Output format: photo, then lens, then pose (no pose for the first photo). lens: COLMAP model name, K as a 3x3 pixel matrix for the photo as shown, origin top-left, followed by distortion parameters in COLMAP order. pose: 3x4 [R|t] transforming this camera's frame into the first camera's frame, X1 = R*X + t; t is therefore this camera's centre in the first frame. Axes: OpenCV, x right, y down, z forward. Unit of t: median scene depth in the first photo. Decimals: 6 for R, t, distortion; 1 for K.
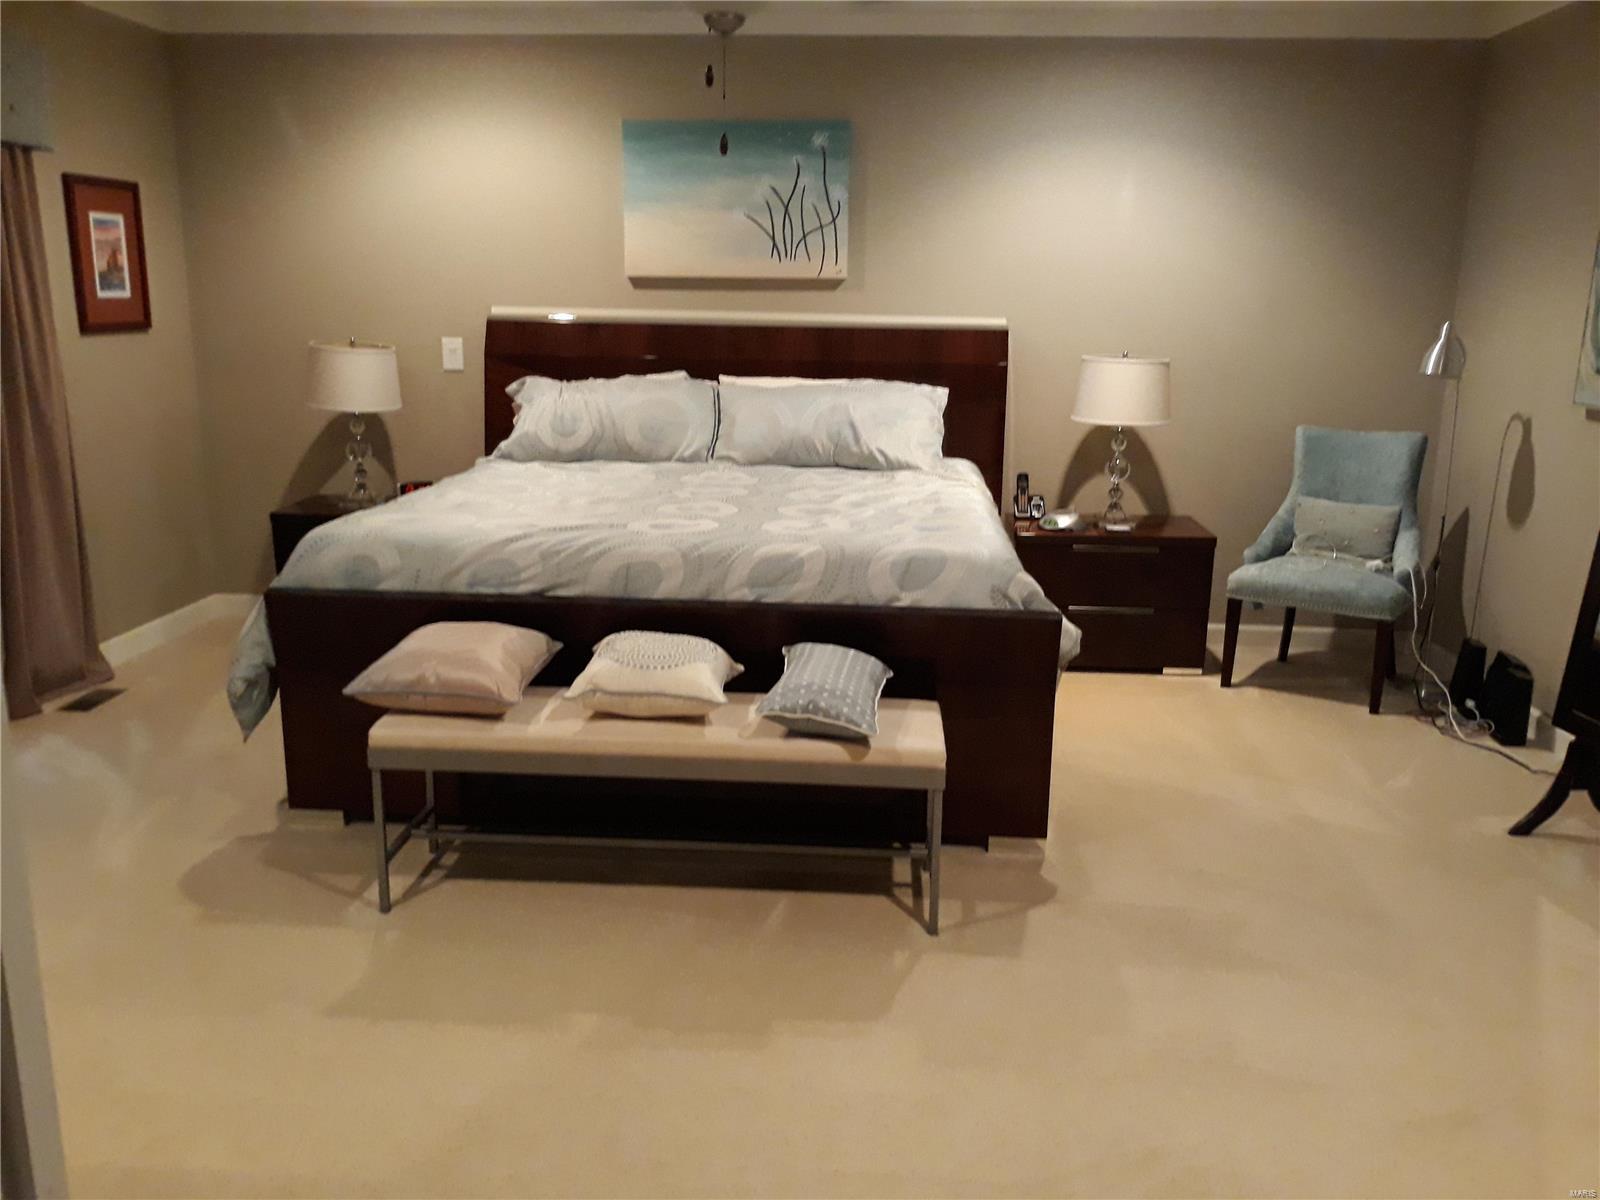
lens RADIAL K [[1344.1, 0, 800.0], [0, 1344.1, 600.0], [0, 0, 1]] dist [-0.010994, -0.012194]
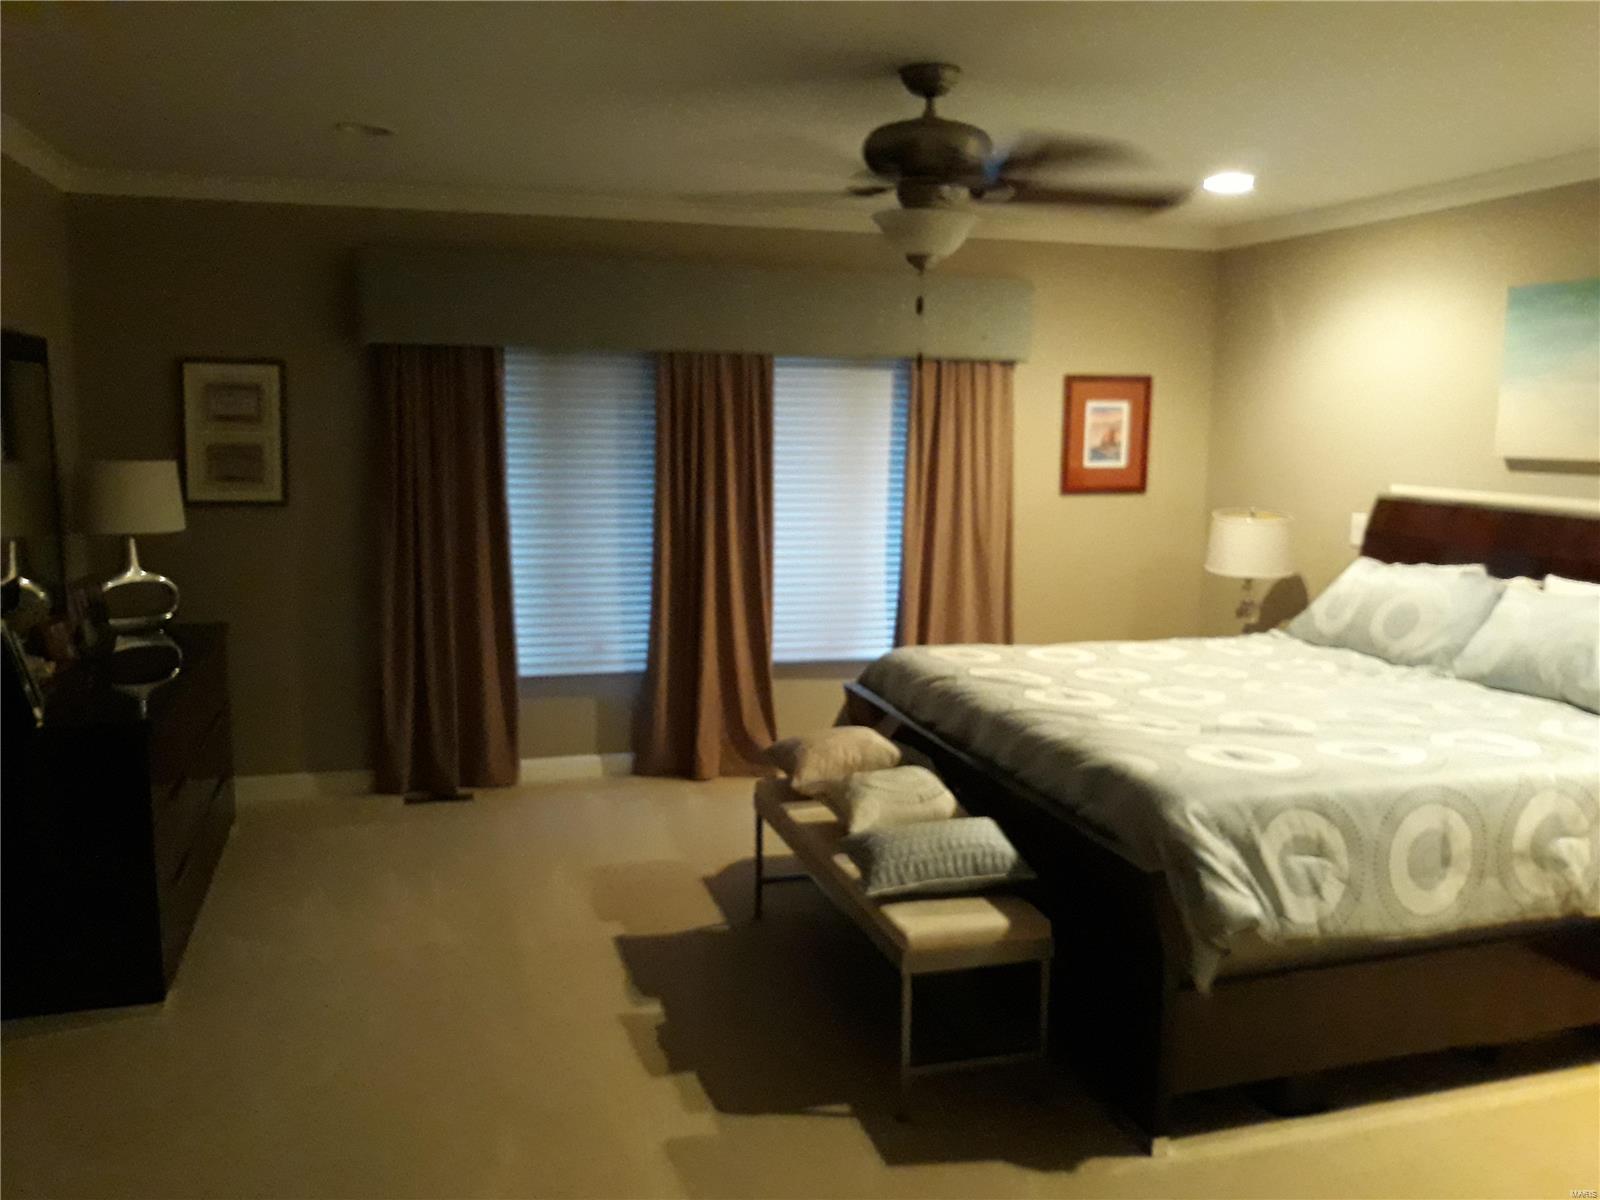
lens RADIAL K [[1344.1, 0, 800.0], [0, 1344.1, 600.0], [0, 0, 1]] dist [-0.010994, -0.012194]
pose [[0.355672, 0.115322, -0.927469, 0.567960], [-0.213151, 0.976215, 0.039643, -0.090540], [0.909980, 0.183591, 0.371793, 0.283525]]
